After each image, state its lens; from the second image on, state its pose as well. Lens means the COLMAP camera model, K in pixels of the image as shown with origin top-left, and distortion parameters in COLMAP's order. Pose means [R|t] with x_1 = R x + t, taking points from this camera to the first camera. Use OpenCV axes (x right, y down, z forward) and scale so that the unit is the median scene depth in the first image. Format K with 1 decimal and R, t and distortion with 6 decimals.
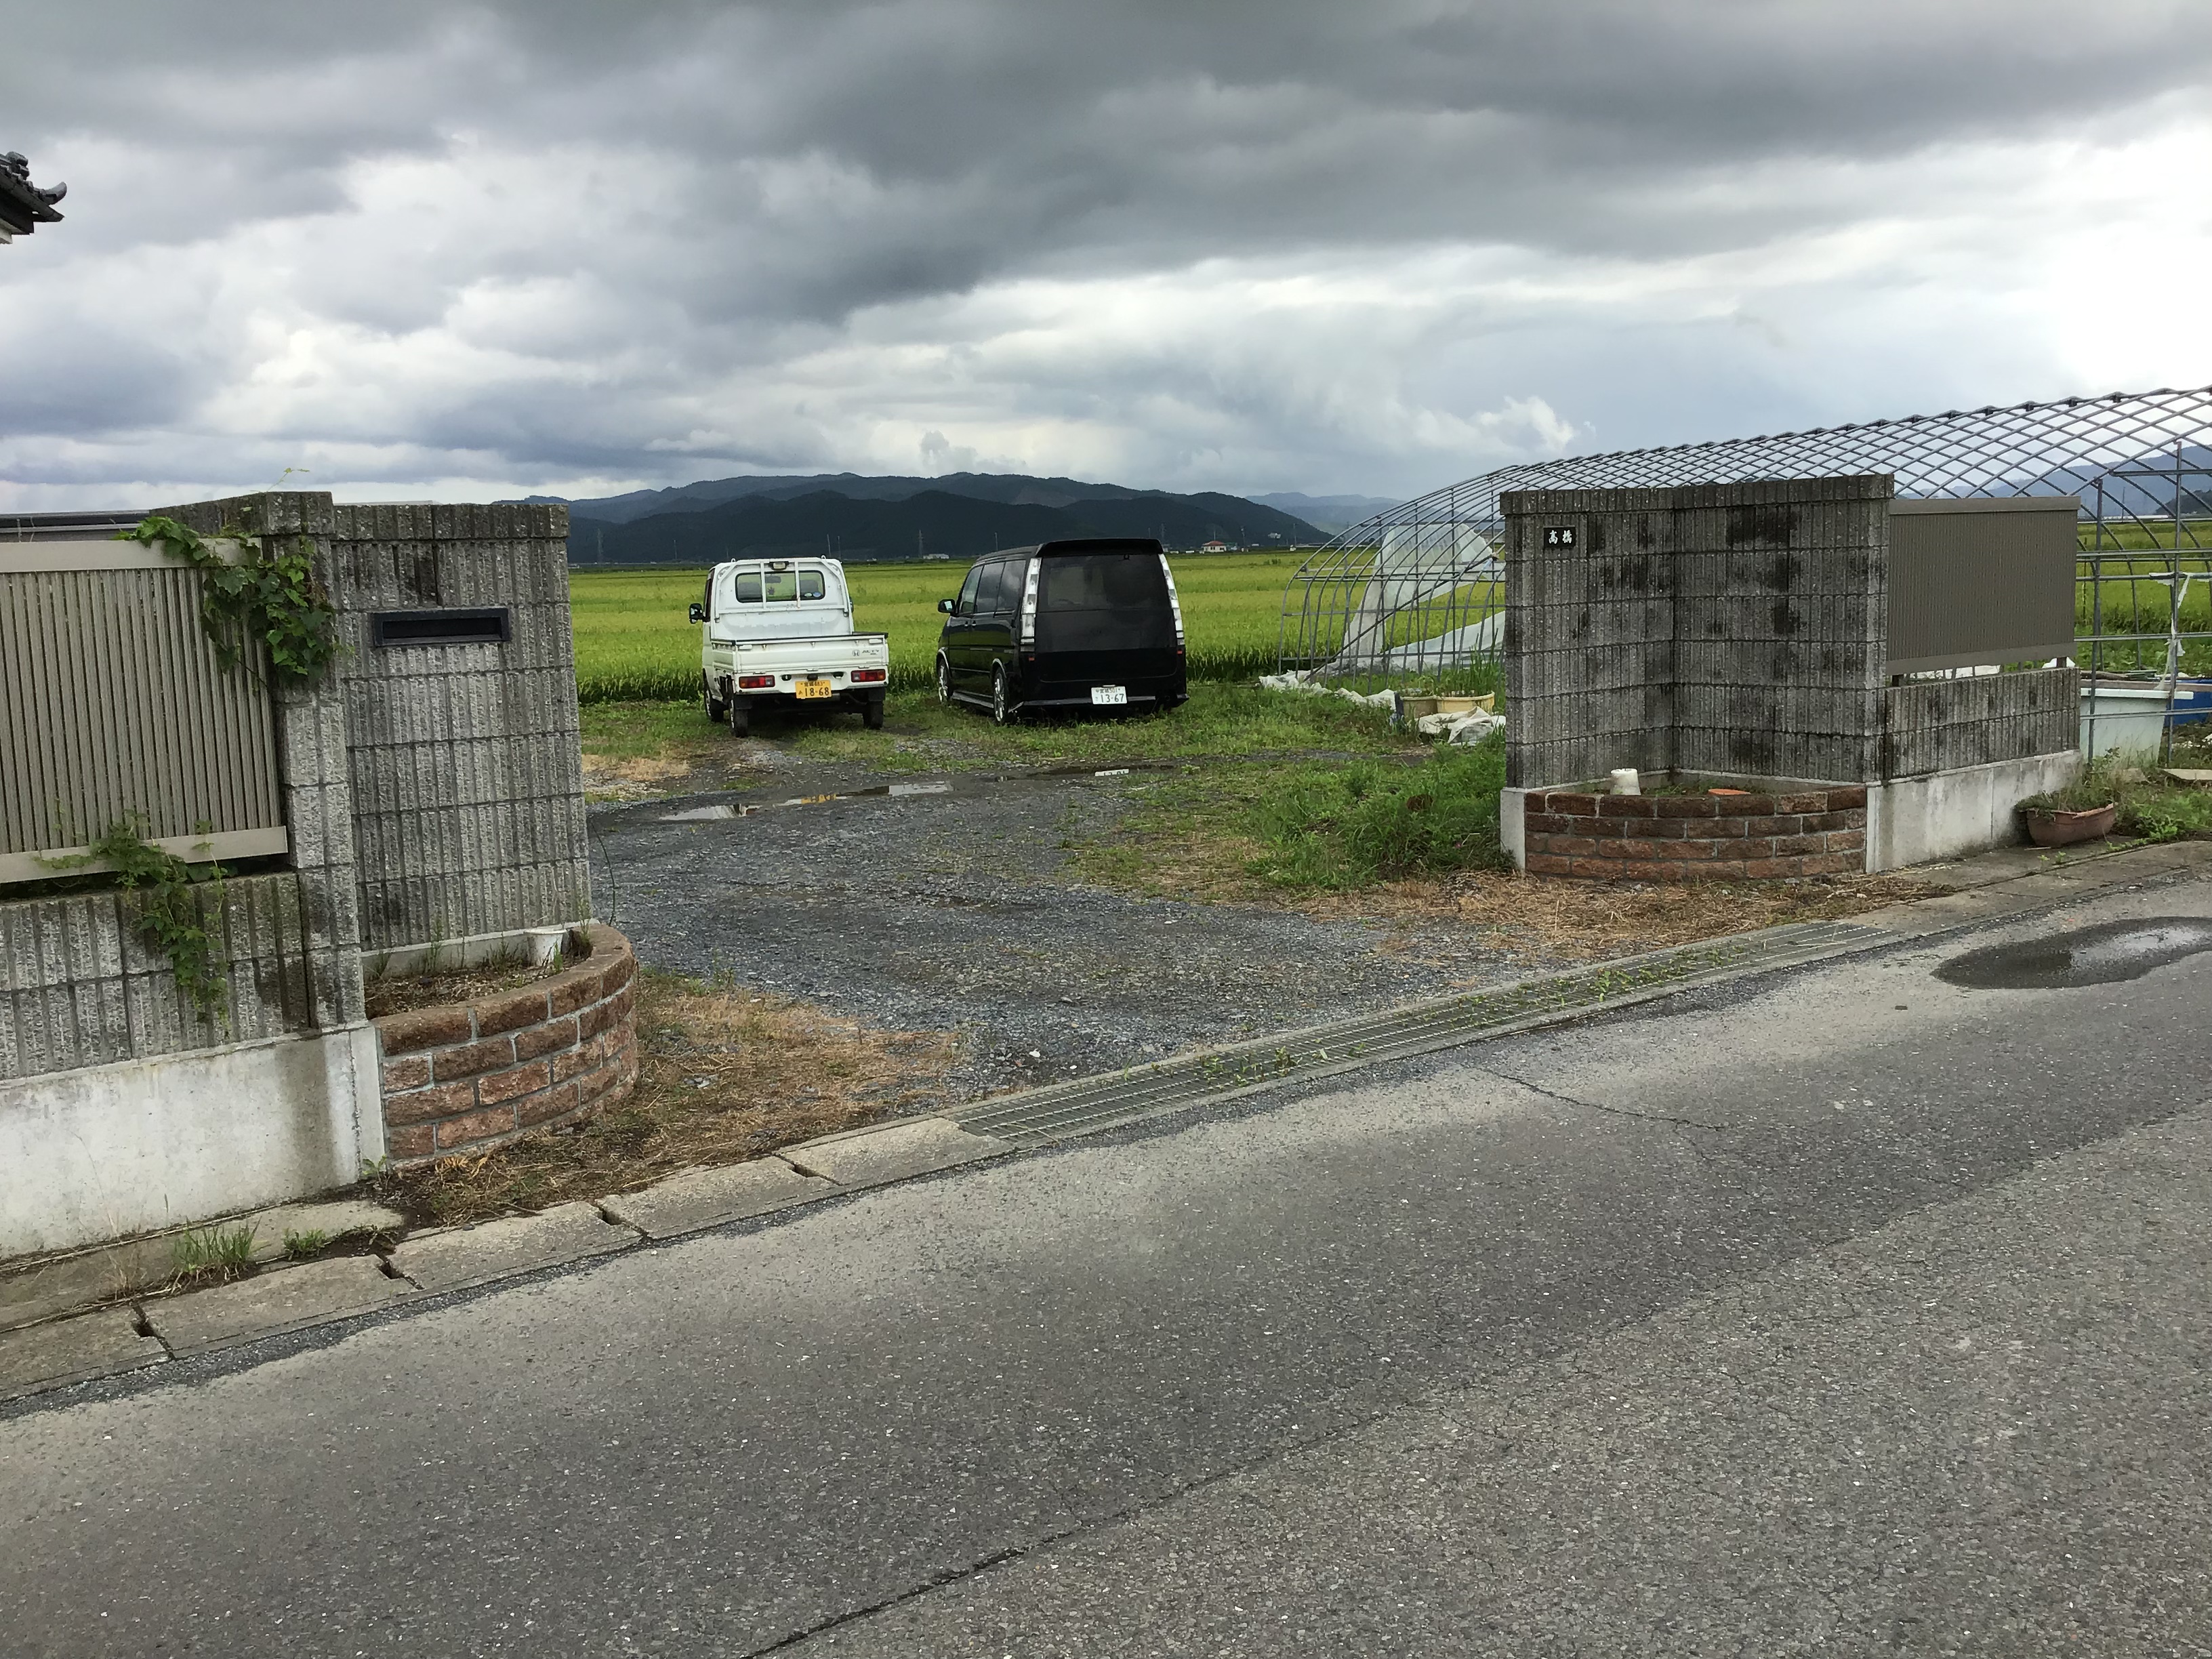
lens RADIAL K [[2020.1, 0, 1103.3], [0, 2020.1, 835.6], [0, 0, 1]] dist [0.131729, -0.313509]
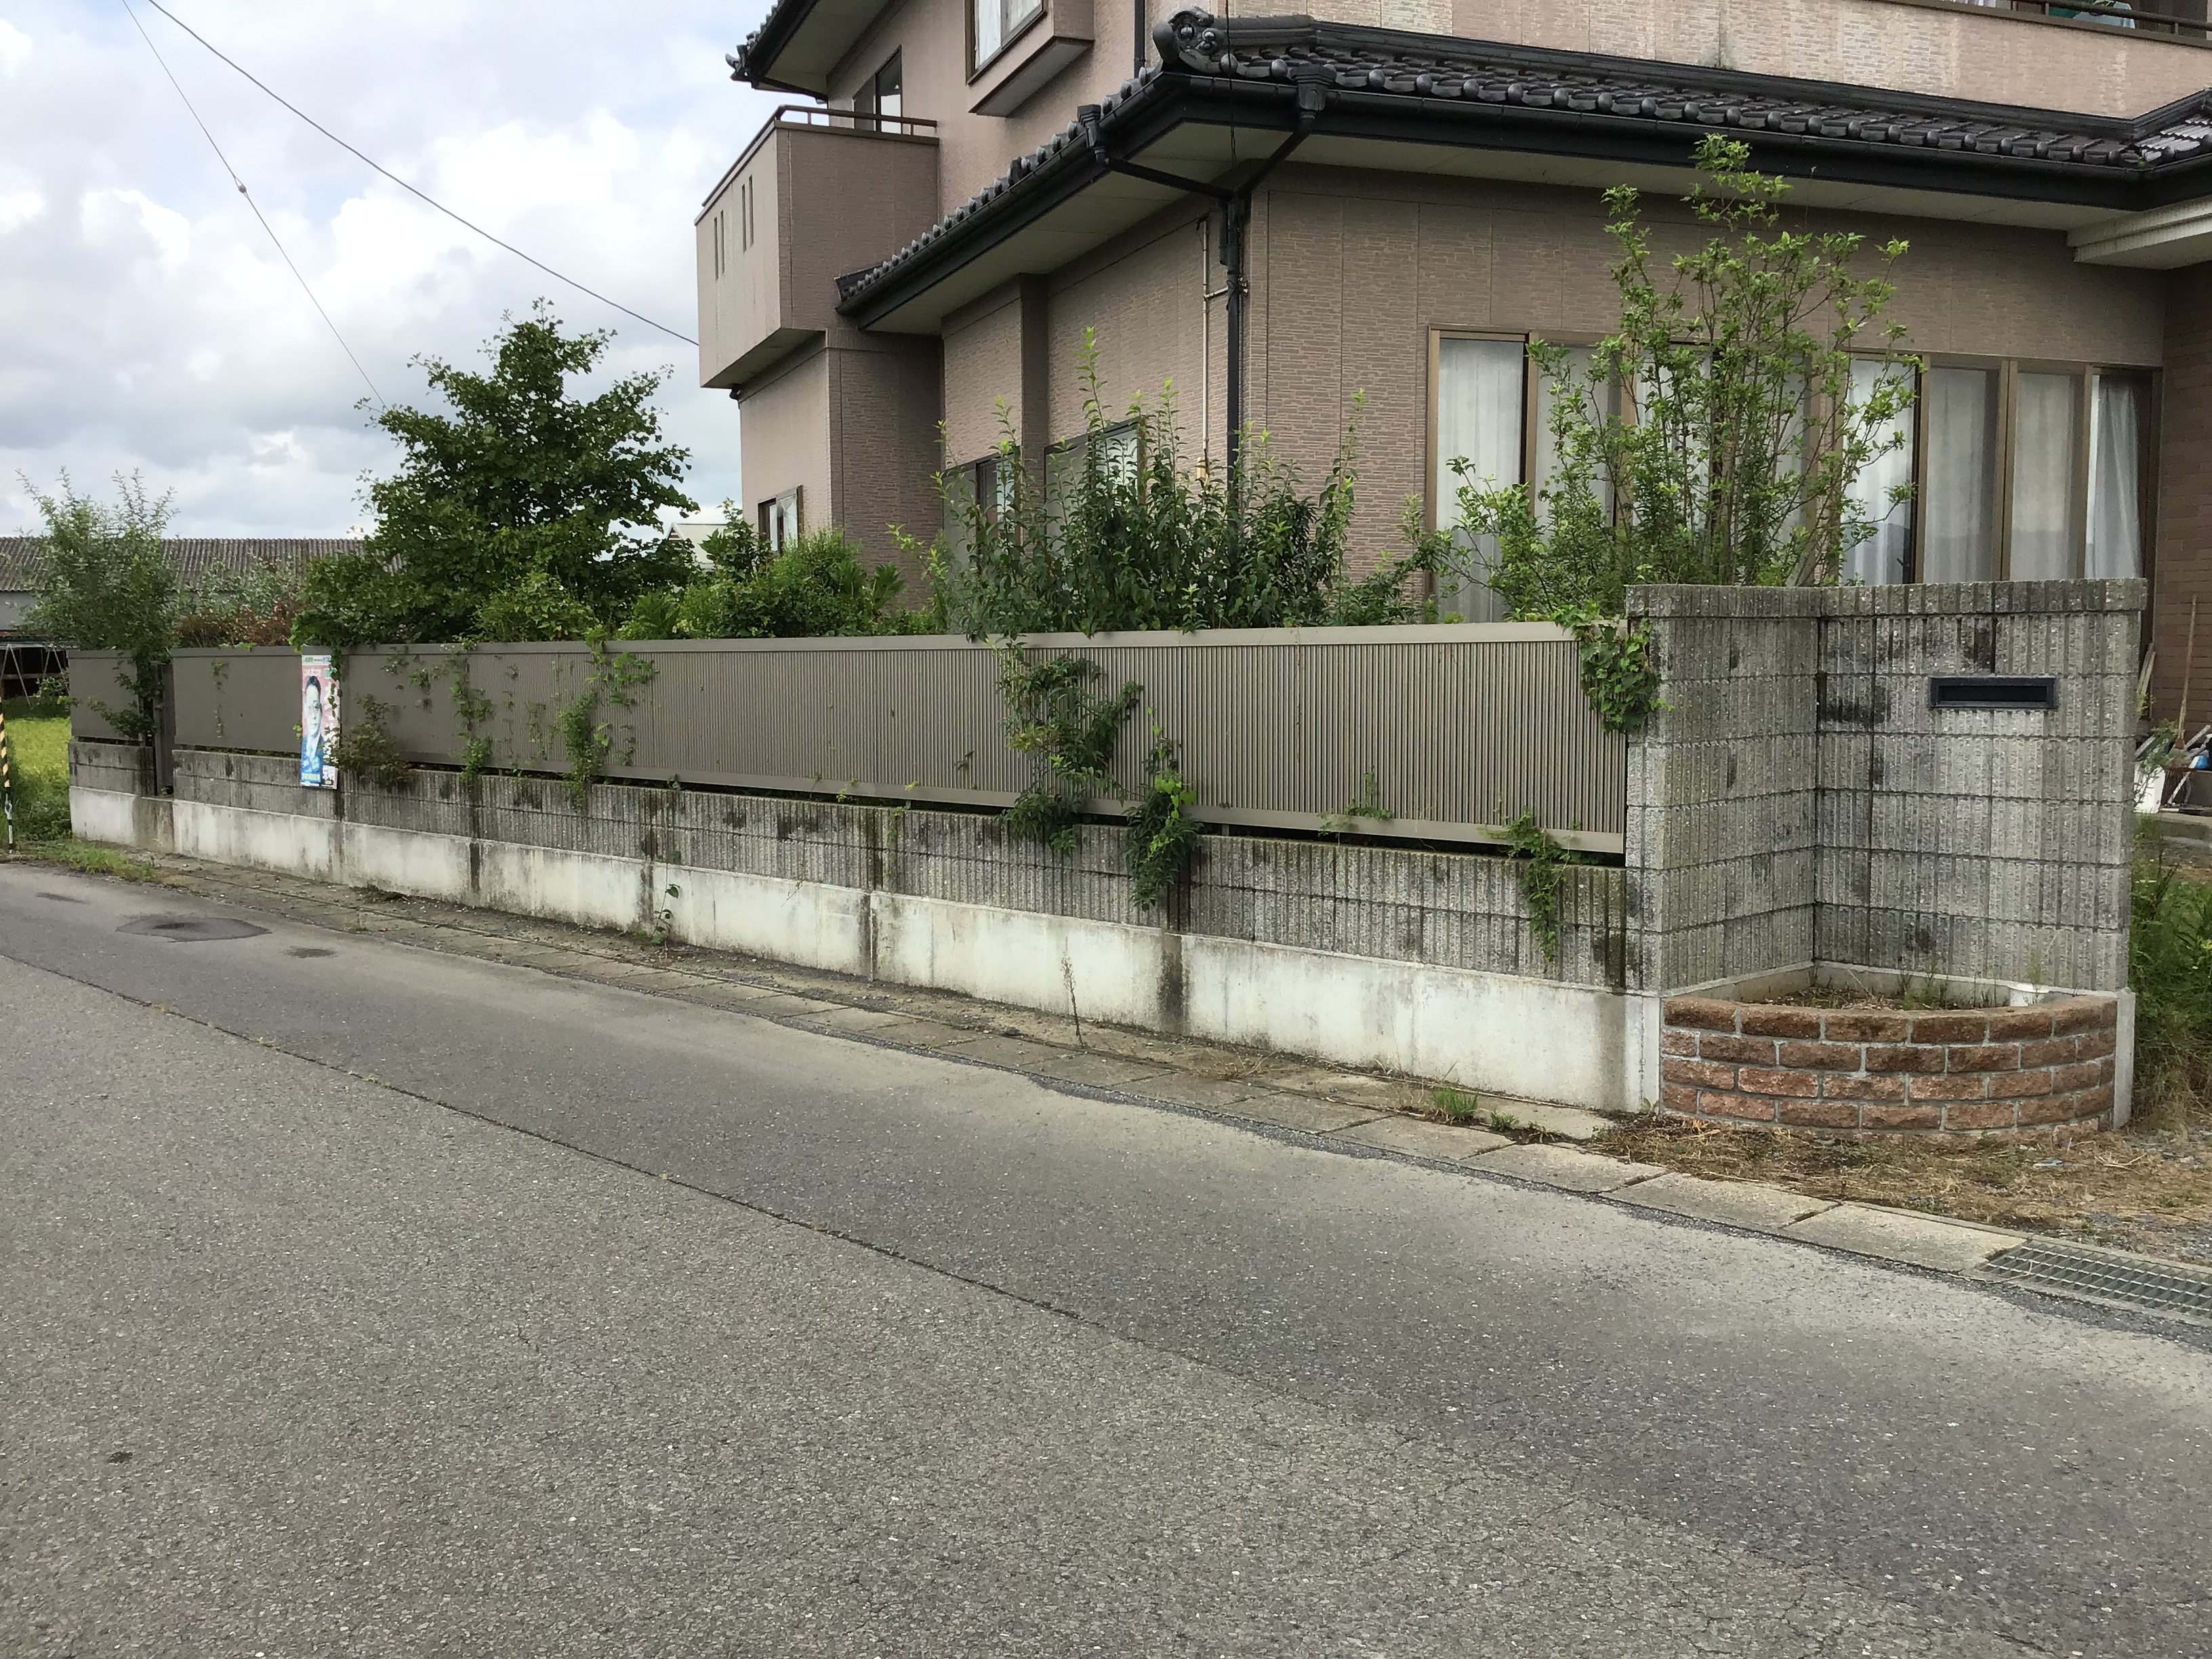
lens RADIAL K [[2020.1, 0, 1103.3], [0, 2020.1, 835.6], [0, 0, 1]] dist [0.131729, -0.313509]
pose [[0.105680, 0.119023, -0.987251, 0.826805], [-0.127469, 0.986242, 0.105256, -0.094230], [0.986196, 0.114721, 0.119398, 0.474150]]
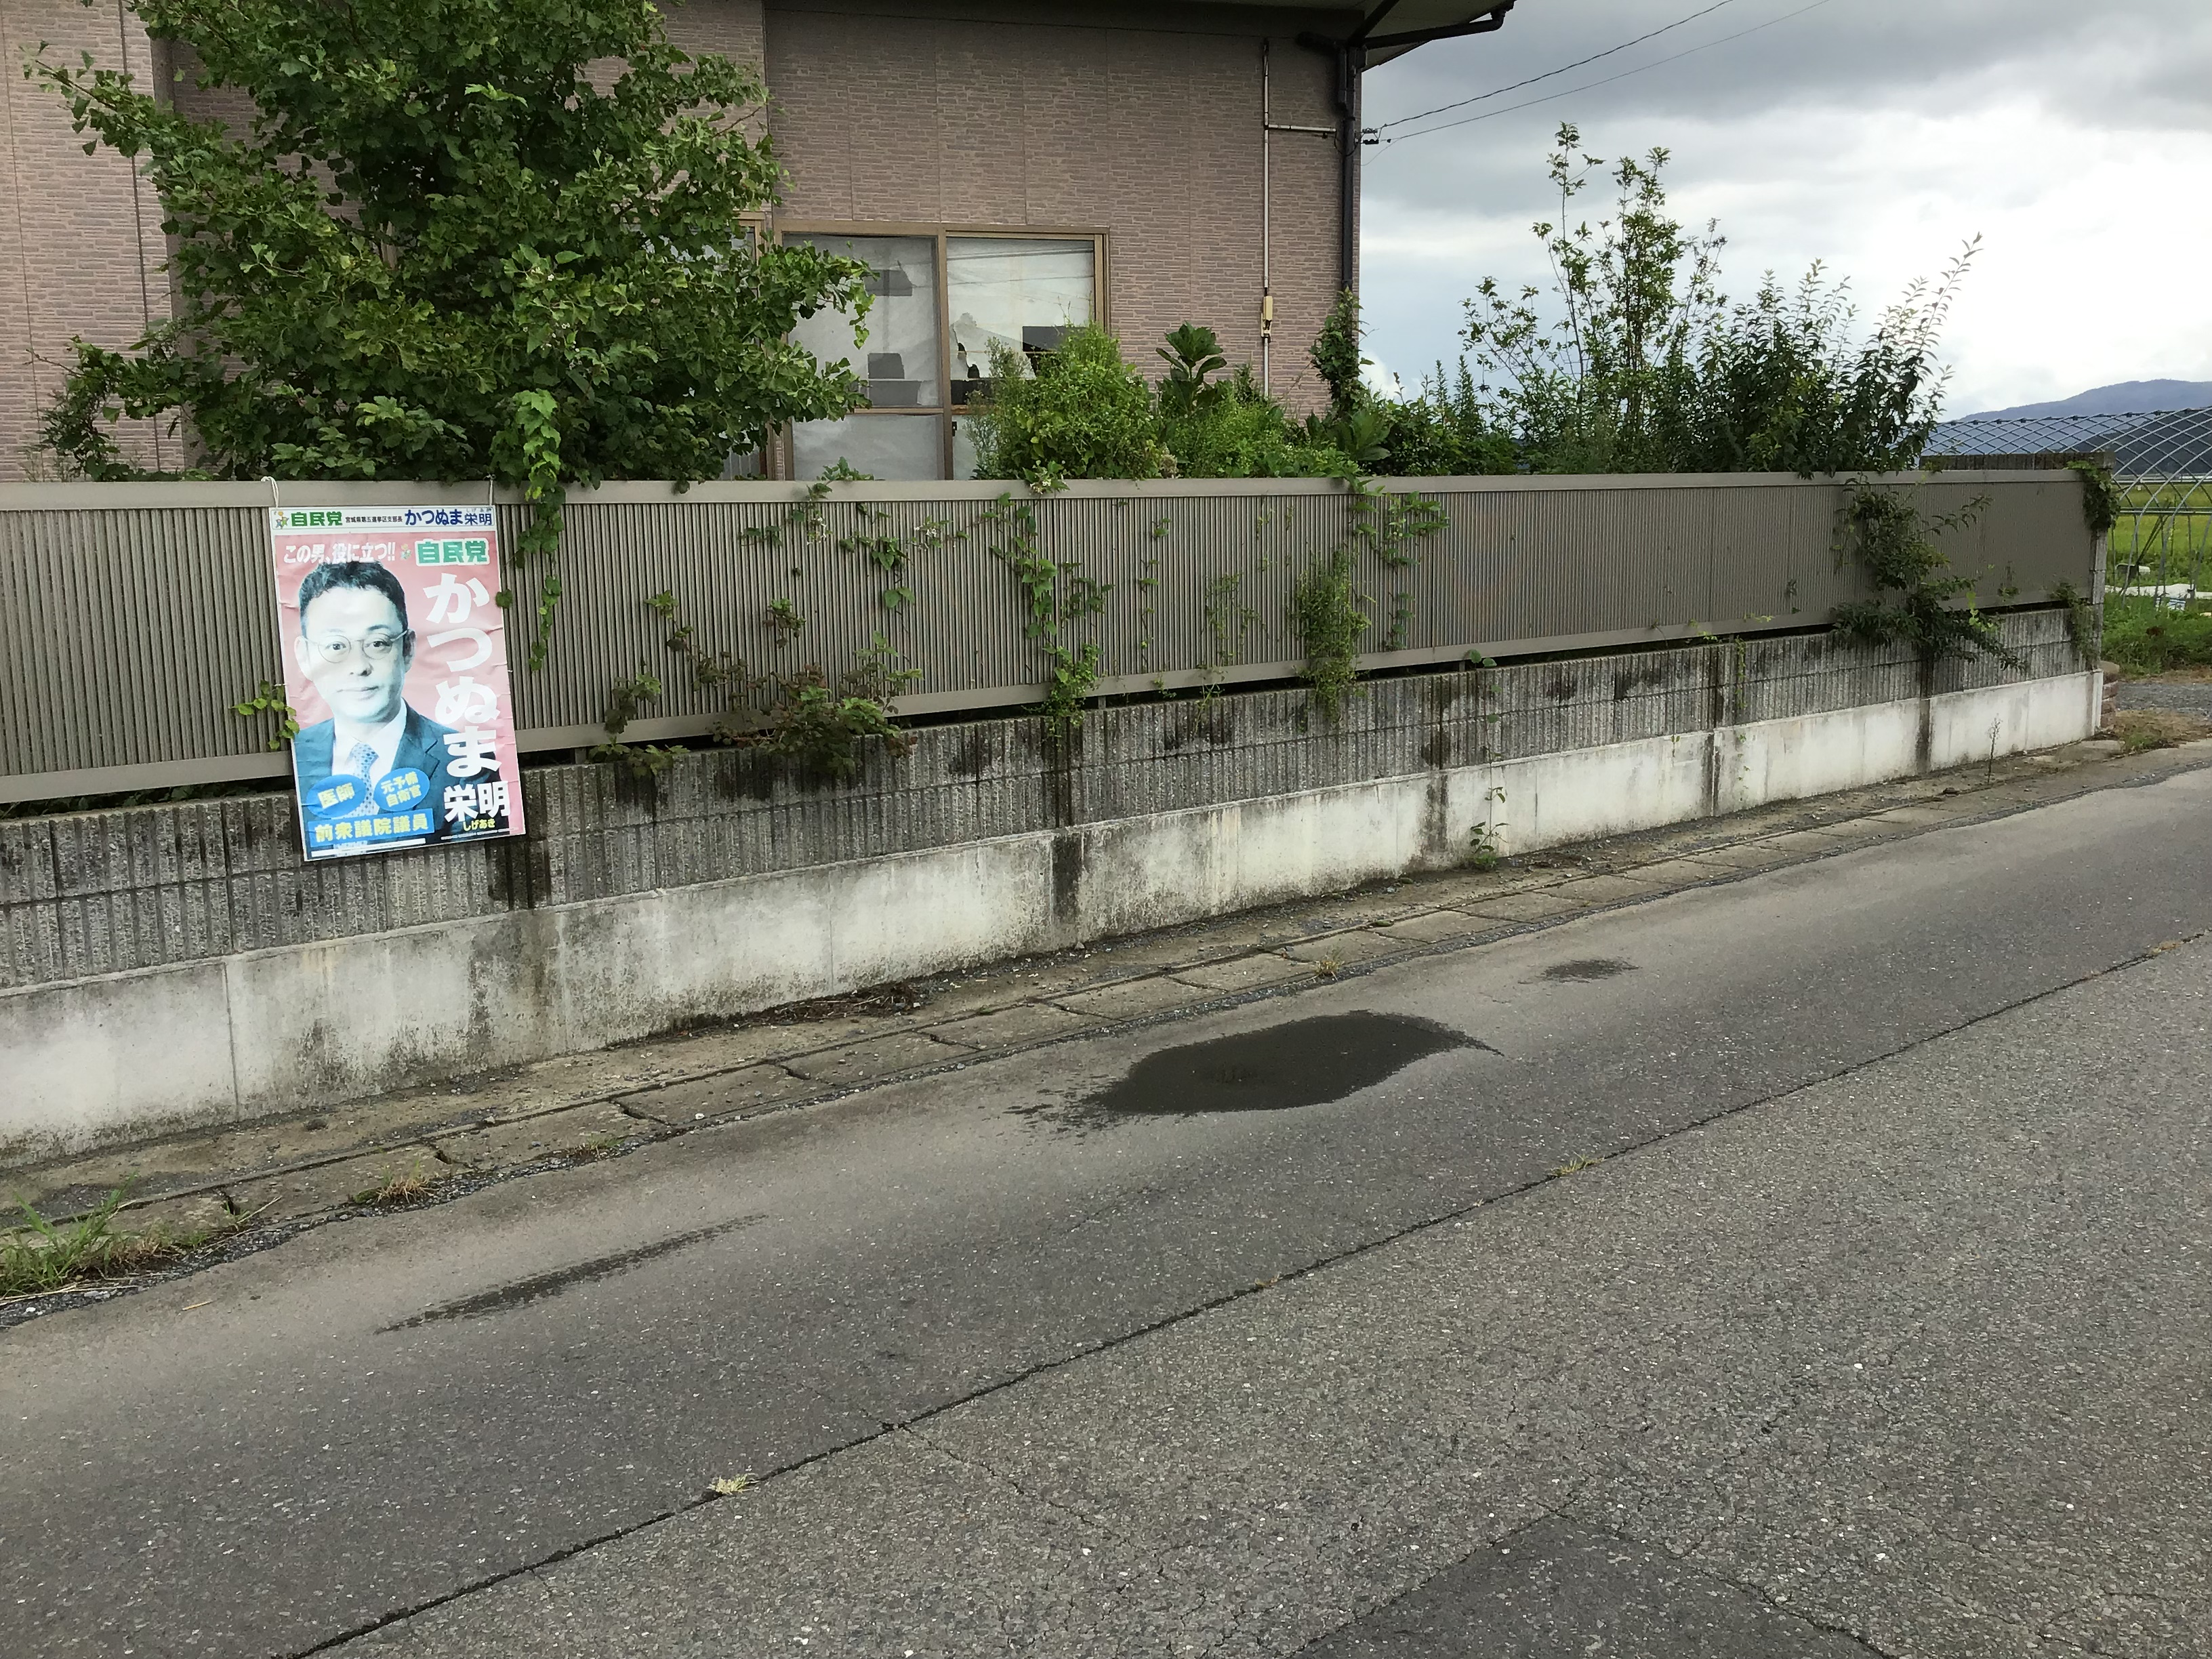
lens RADIAL K [[2020.1, 0, 1103.3], [0, 2020.1, 835.6], [0, 0, 1]] dist [0.131729, -0.313509]
pose [[0.997084, -0.000913, 0.076301, -1.670999], [-0.000774, 0.999756, 0.022073, 0.227866], [-0.076303, -0.022067, 0.996840, -1.299955]]
